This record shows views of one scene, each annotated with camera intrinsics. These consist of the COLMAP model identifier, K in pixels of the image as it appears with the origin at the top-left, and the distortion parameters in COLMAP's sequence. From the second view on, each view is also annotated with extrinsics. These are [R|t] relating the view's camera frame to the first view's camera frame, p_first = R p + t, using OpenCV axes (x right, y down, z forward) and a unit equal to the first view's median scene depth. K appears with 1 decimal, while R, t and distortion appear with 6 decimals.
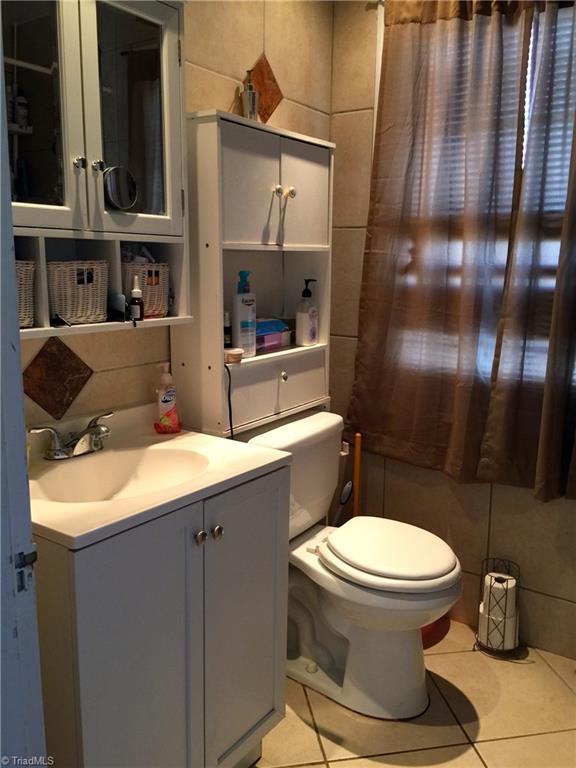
lens RADIAL K [[650.1, 0, 290.9], [0, 650.1, 380.7], [0, 0, 1]] dist [0.041695, -0.063352]
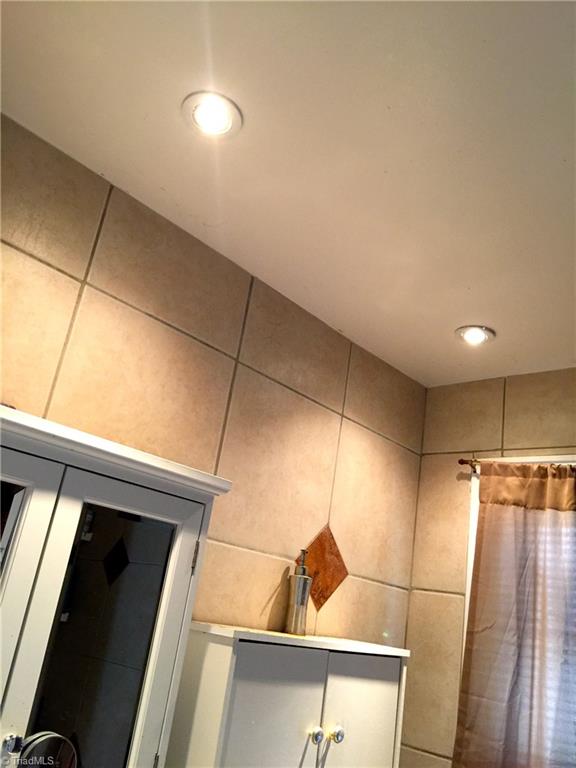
lens RADIAL K [[650.1, 0, 287.1], [0, 650.1, 386.9], [0, 0, 1]] dist [0.041695, -0.063352]
pose [[0.981636, 0.076882, -0.174583, 0.037119], [-0.154026, 0.859372, -0.487601, -0.230242], [0.112544, 0.505538, 0.855433, 0.191132]]
